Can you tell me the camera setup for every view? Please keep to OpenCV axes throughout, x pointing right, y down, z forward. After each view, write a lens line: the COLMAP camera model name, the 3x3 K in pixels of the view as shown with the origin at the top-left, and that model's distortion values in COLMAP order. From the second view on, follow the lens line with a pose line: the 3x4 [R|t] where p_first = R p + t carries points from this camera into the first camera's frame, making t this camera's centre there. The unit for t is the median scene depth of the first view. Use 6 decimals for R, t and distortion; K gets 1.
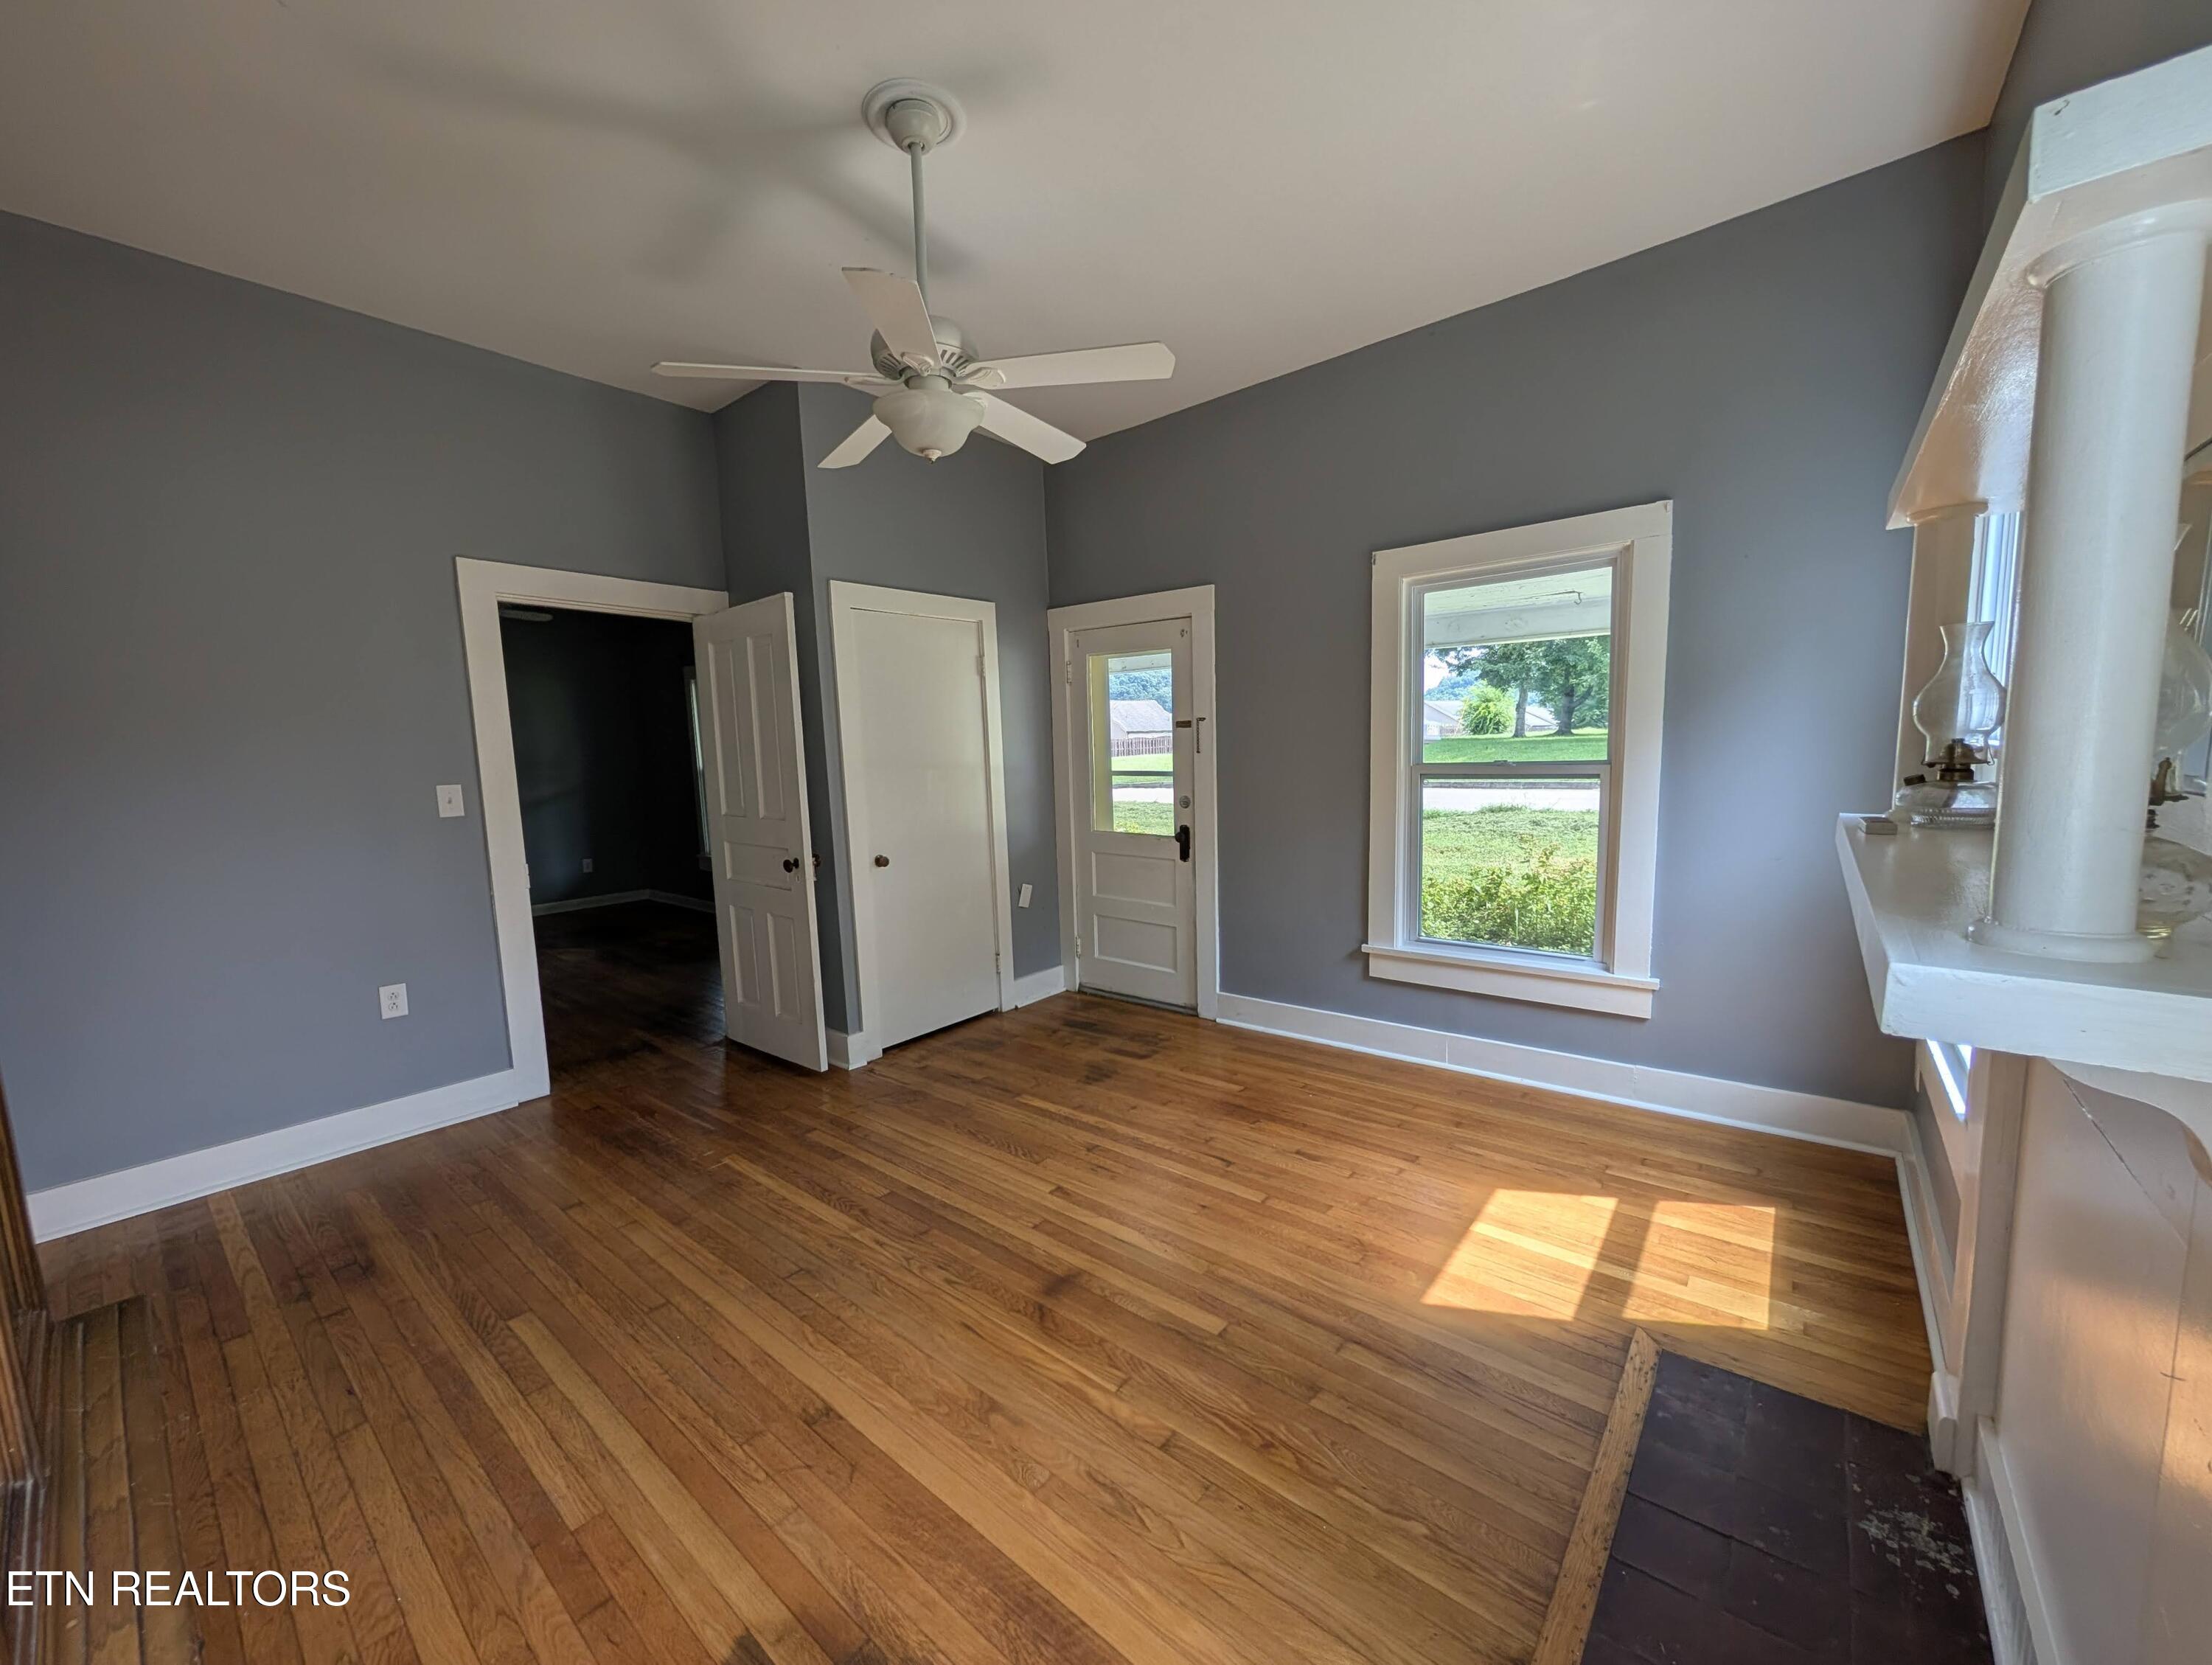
lens RADIAL K [[855.3, 0, 1103.5], [0, 855.3, 841.8], [0, 0, 1]] dist [0.002365, 0.000052]
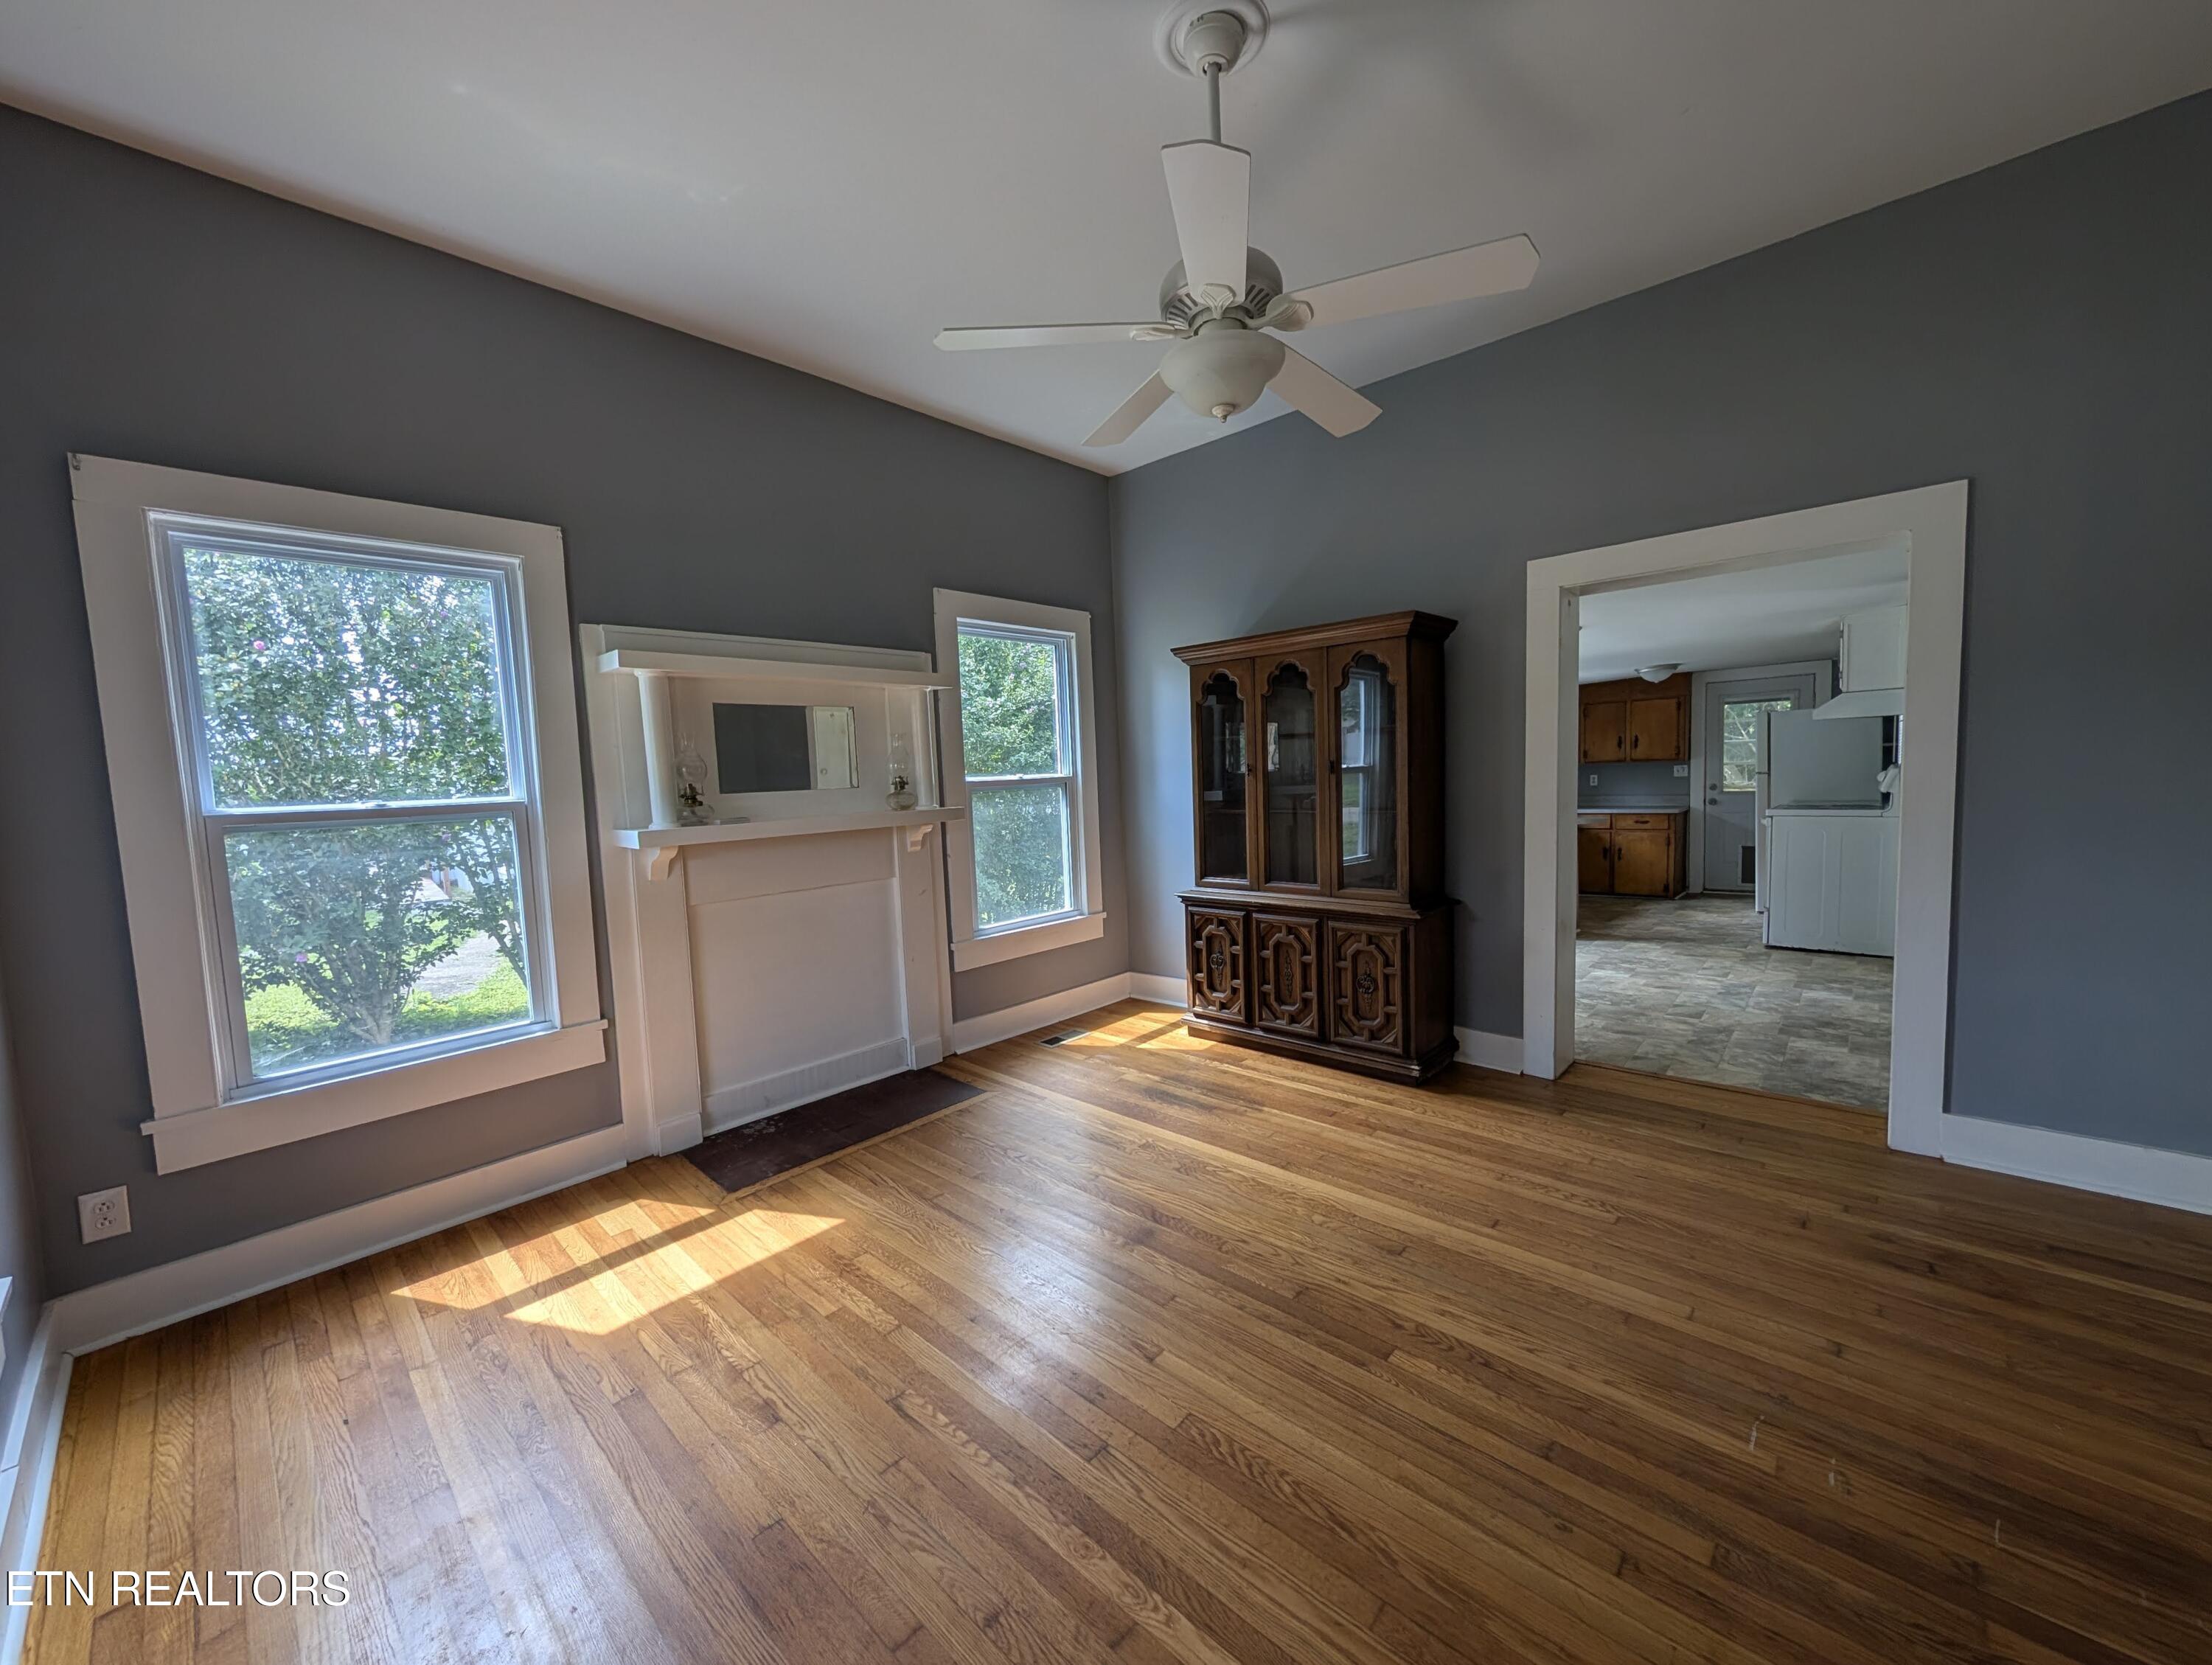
lens RADIAL K [[855.3, 0, 1105.7], [0, 855.3, 828.2], [0, 0, 1]] dist [0.002365, 0.000052]
pose [[-0.996193, 0.067650, 0.054981, -0.089459], [0.076884, 0.979086, 0.188362, -0.185976], [-0.041089, 0.191872, -0.980559, 1.713413]]
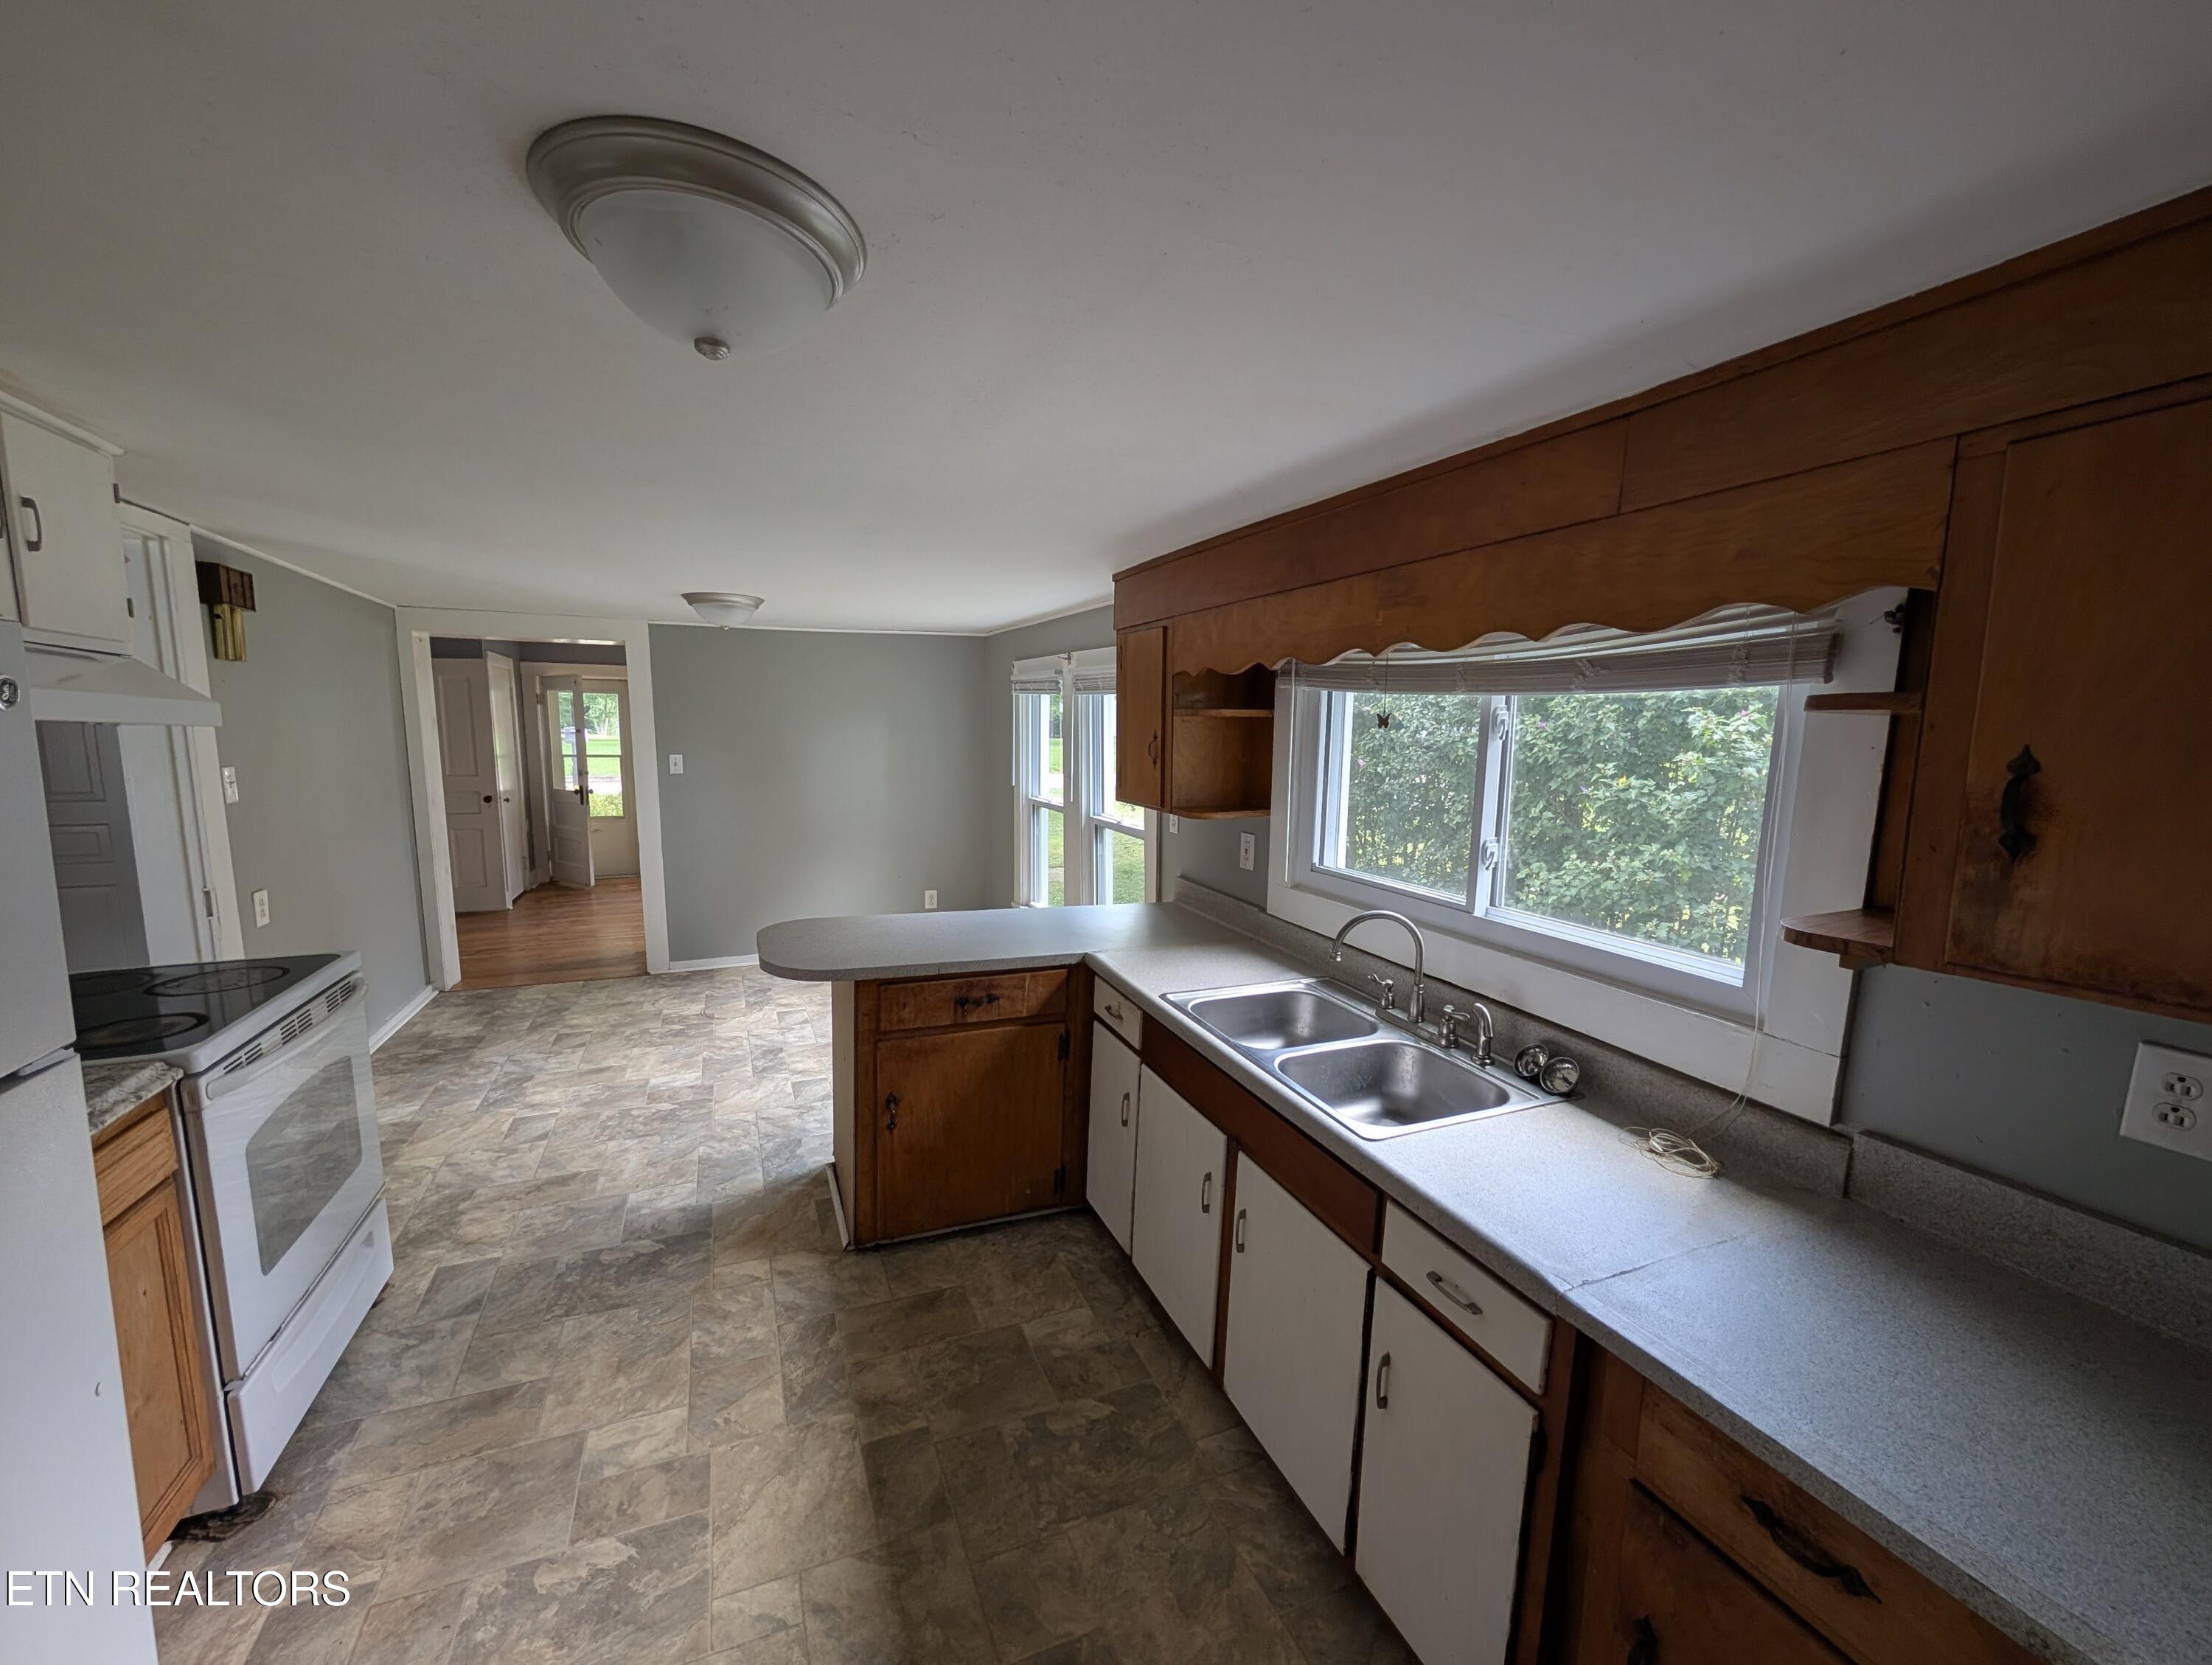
lens RADIAL K [[855.3, 0, 1098.8], [0, 855.3, 854.8], [0, 0, 1]] dist [0.002365, 0.000052]
pose [[0.454636, -0.088447, 0.886275, -2.049684], [0.086884, 0.994716, 0.054700, 0.228744], [-0.886430, 0.052135, 0.459918, -1.543644]]
